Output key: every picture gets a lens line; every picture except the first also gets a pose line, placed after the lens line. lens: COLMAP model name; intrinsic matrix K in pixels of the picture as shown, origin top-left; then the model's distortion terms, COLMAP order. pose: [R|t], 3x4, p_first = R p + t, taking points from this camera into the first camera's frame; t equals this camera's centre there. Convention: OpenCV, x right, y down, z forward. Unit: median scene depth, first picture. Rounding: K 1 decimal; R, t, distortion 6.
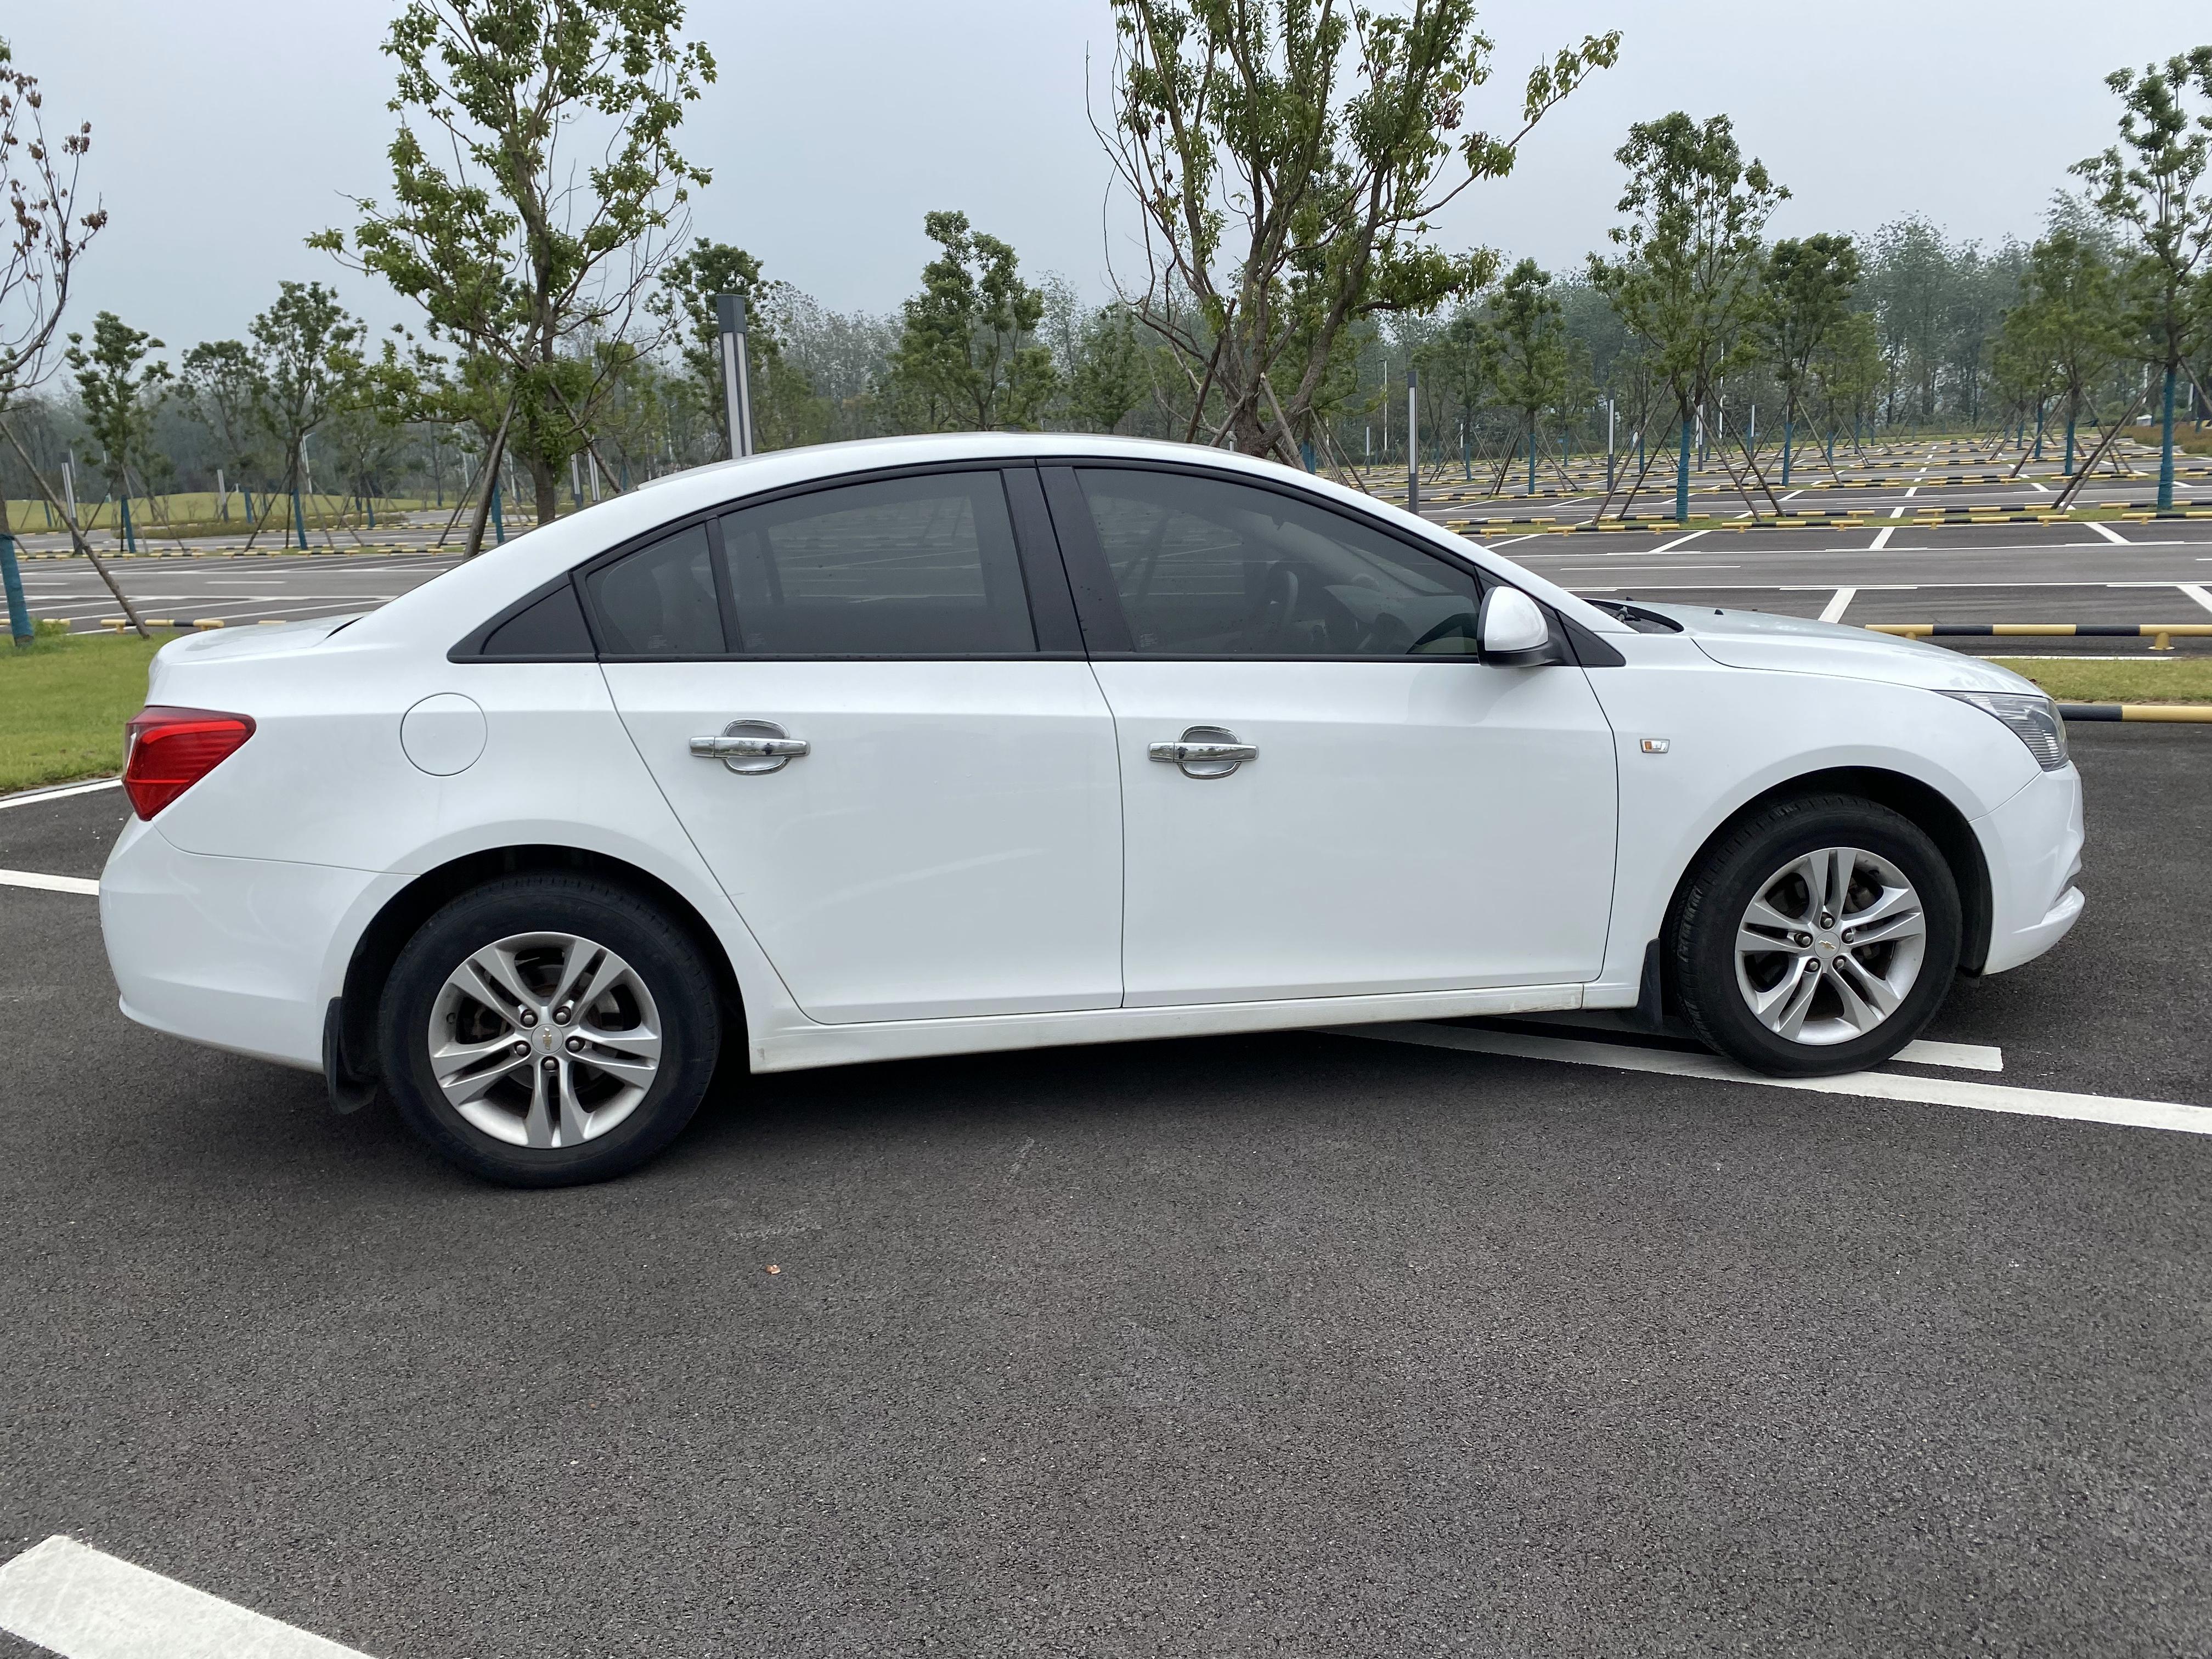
lens RADIAL K [[1687.9, 0, 1106.0], [0, 1687.9, 829.5], [0, 0, 1]] dist [0.003427, 0.001829]
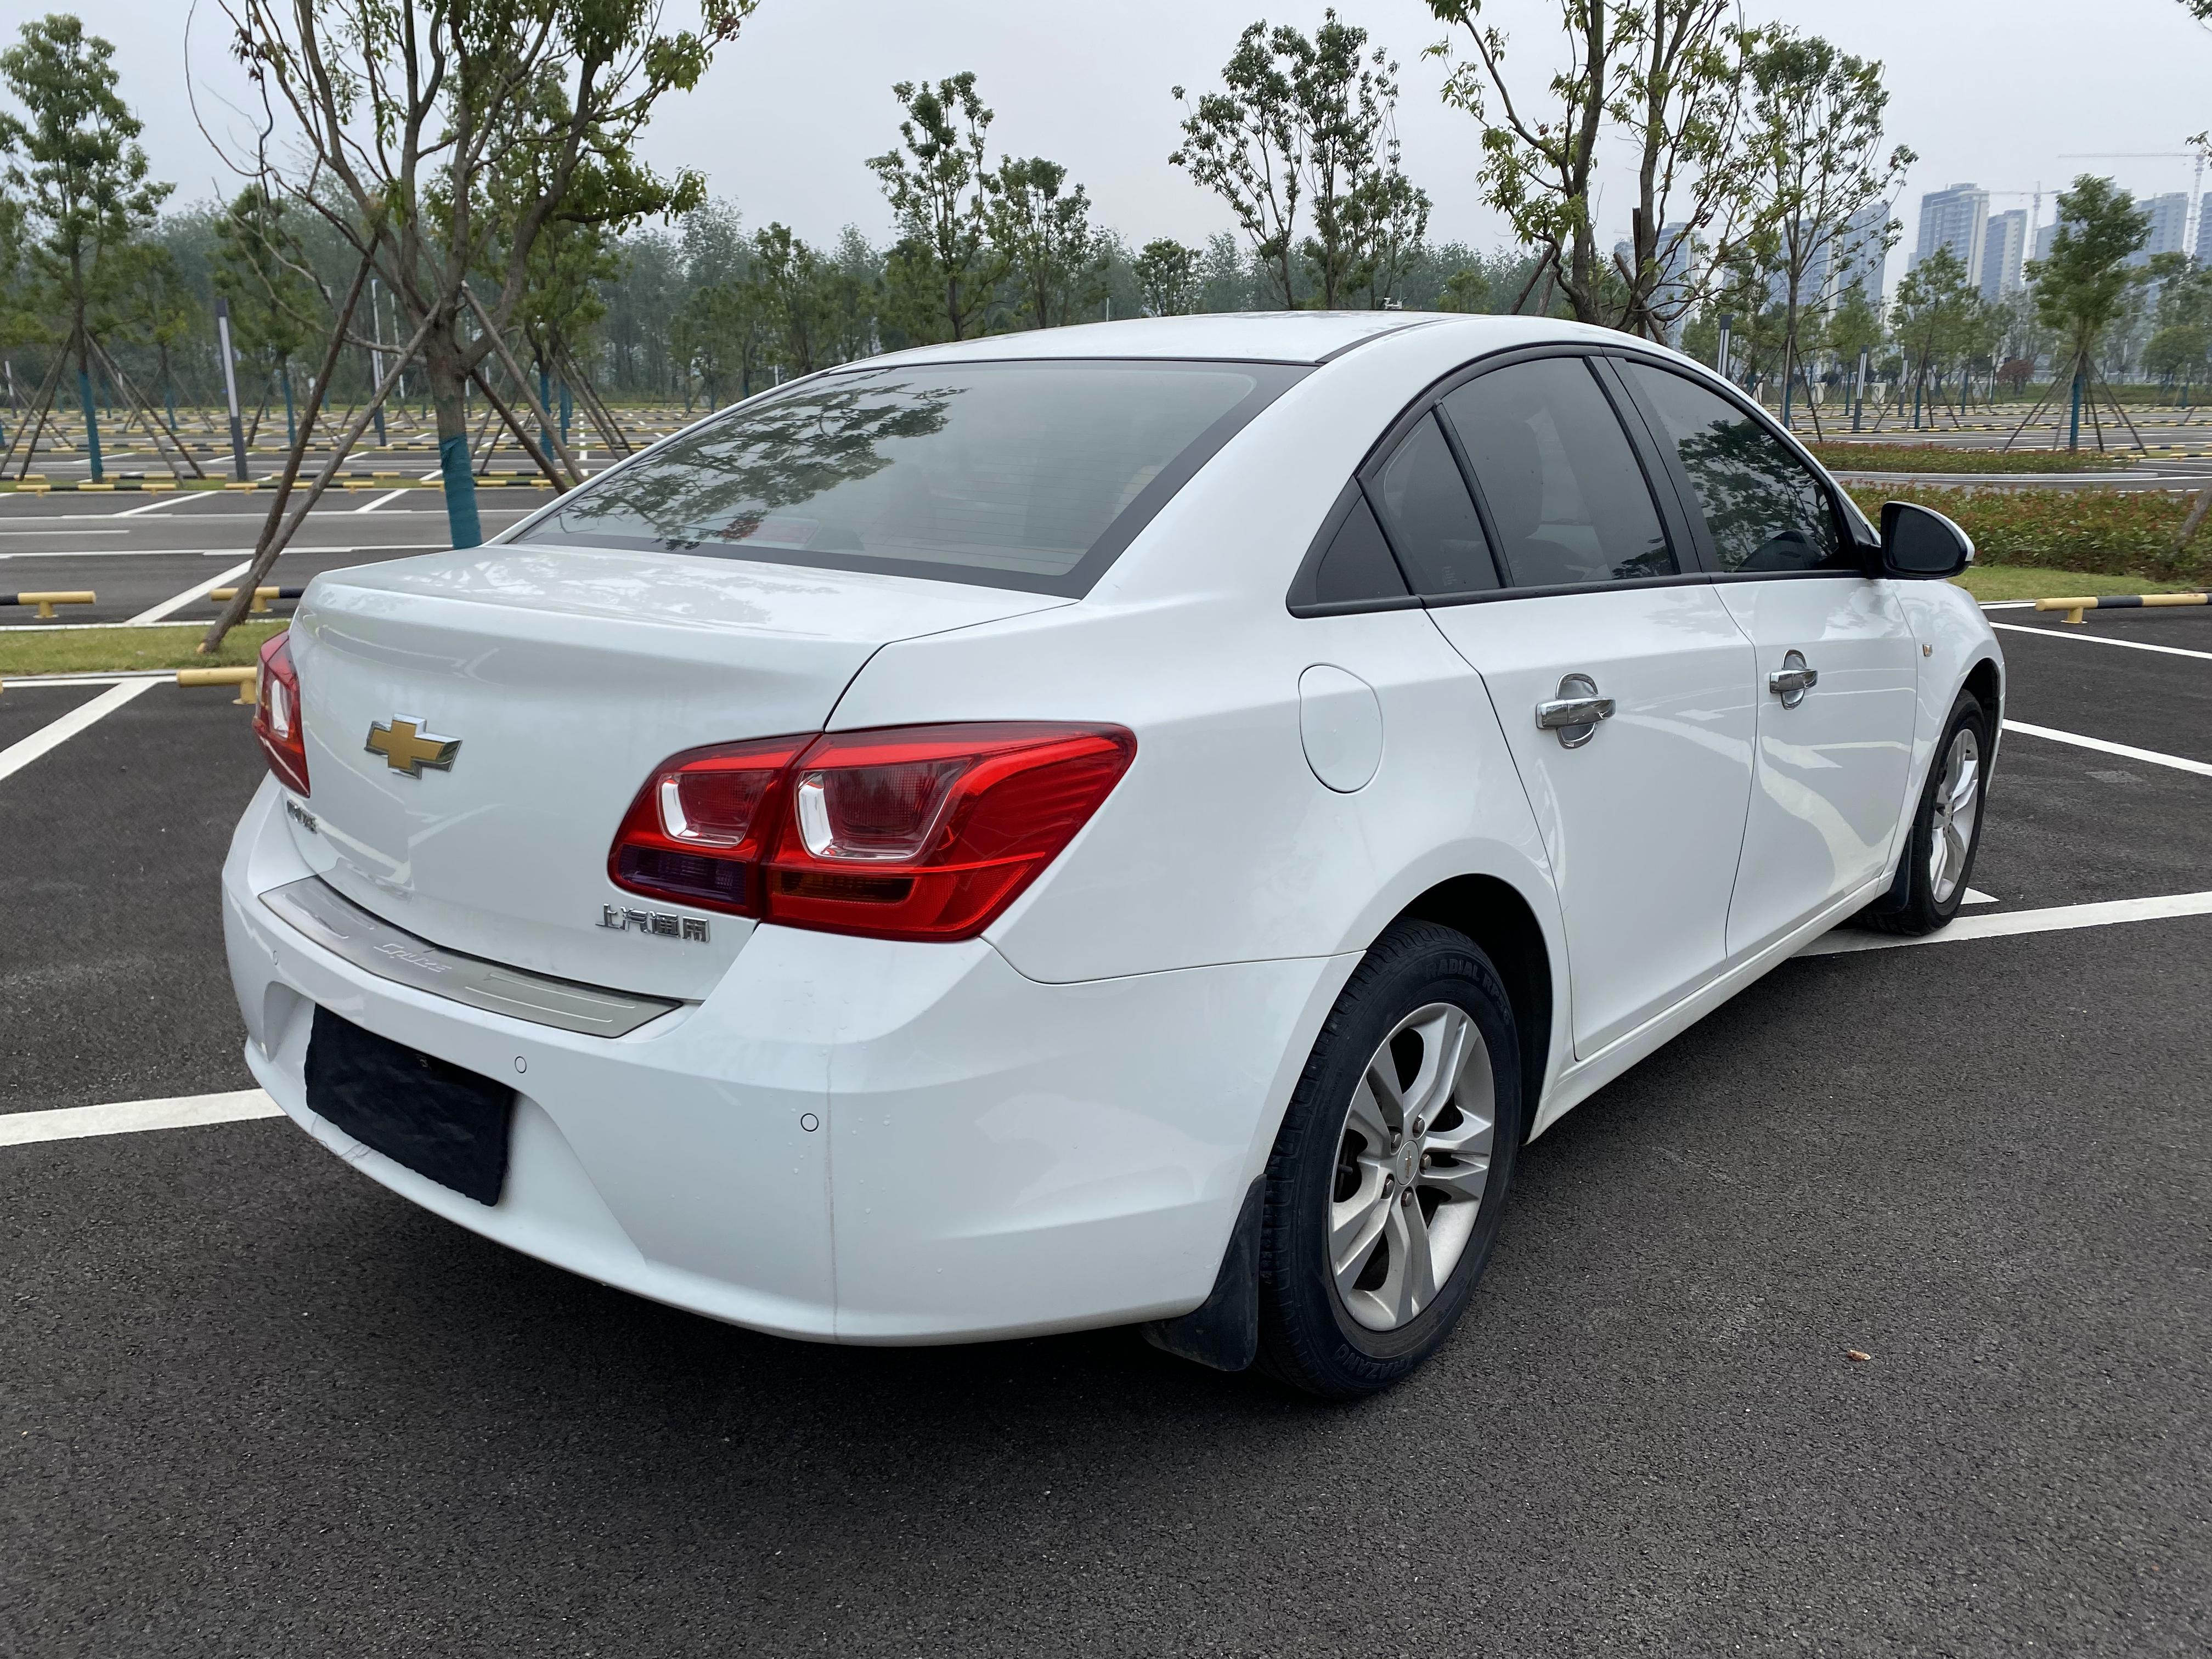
lens RADIAL K [[1700.4, 0, 1106.0], [0, 1700.4, 829.5], [0, 0, 1]] dist [-0.002378, -0.004632]
pose [[0.711169, -0.131591, 0.690596, -0.157631], [0.119335, 0.990666, 0.065879, -0.012383], [-0.692819, 0.035562, 0.720234, 0.106590]]
